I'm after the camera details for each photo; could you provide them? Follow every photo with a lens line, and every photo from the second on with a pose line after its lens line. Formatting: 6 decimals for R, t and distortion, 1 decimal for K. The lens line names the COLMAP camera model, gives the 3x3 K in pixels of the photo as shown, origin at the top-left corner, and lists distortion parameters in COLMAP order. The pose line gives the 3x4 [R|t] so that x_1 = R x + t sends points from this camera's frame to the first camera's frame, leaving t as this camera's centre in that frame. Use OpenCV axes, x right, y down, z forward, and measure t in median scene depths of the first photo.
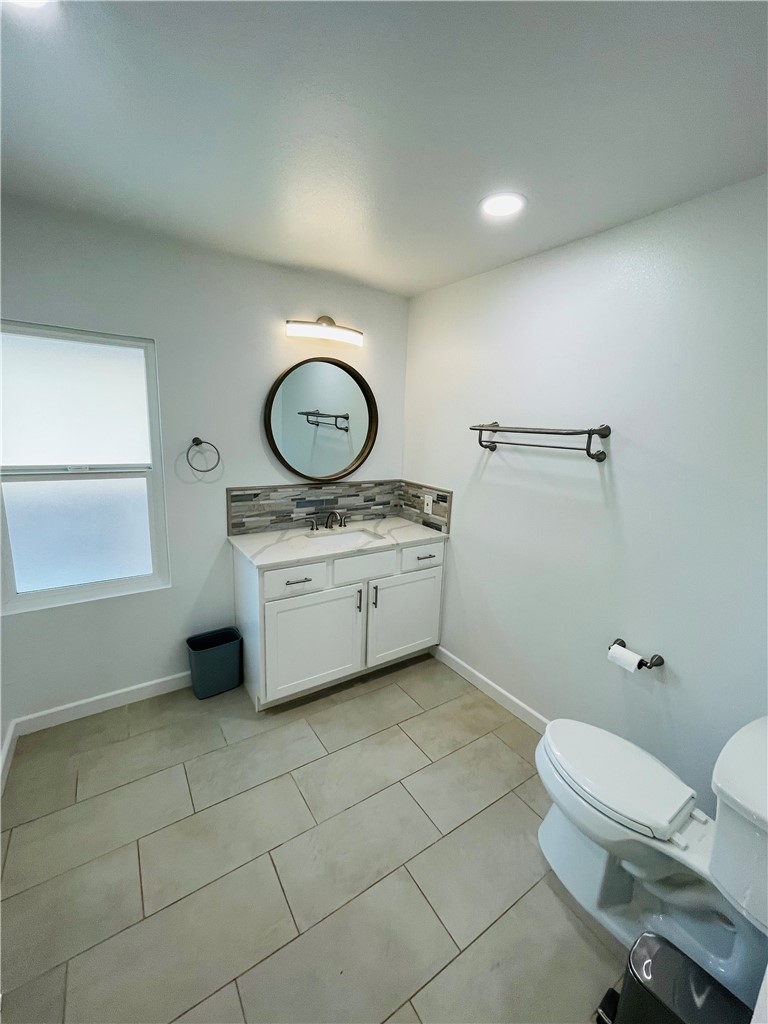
lens RADIAL K [[411.5, 0, 383.1], [0, 411.5, 504.8], [0, 0, 1]] dist [0.000269, -0.000124]
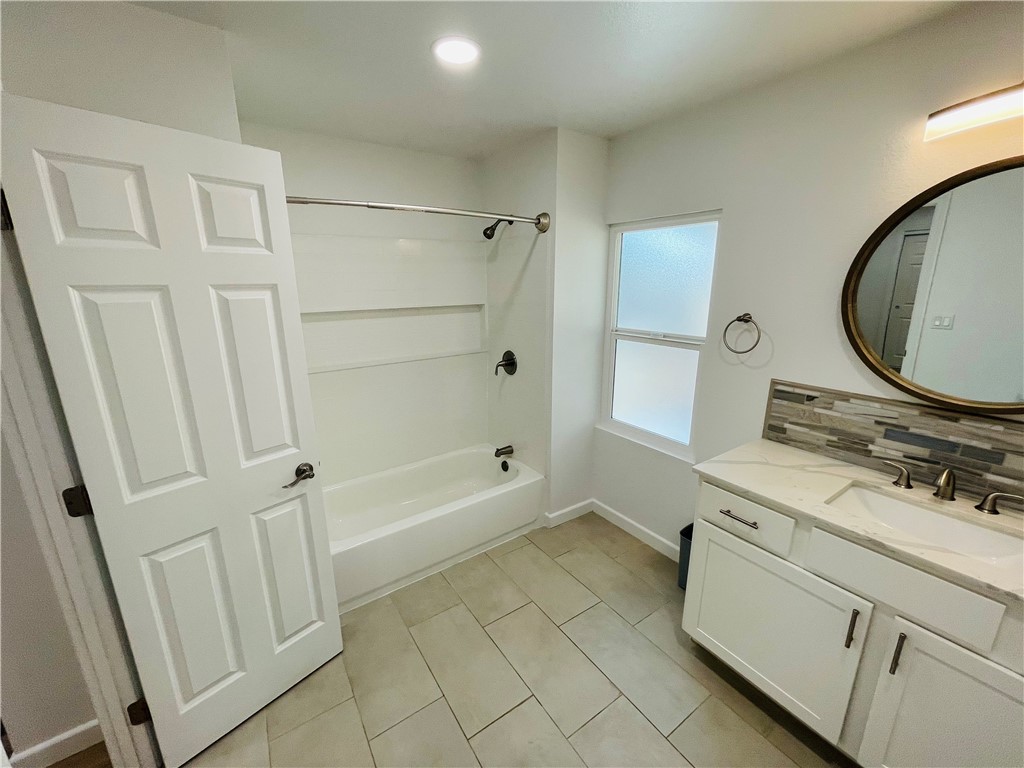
lens RADIAL K [[411.5, 0, 506.2], [0, 411.5, 384.2], [0, 0, 1]] dist [0.000269, -0.000124]
pose [[0.007167, 0.205000, -0.978736, 0.377143], [-0.187002, 0.961769, 0.200077, -0.090216], [0.982333, 0.181592, 0.045229, 0.450671]]
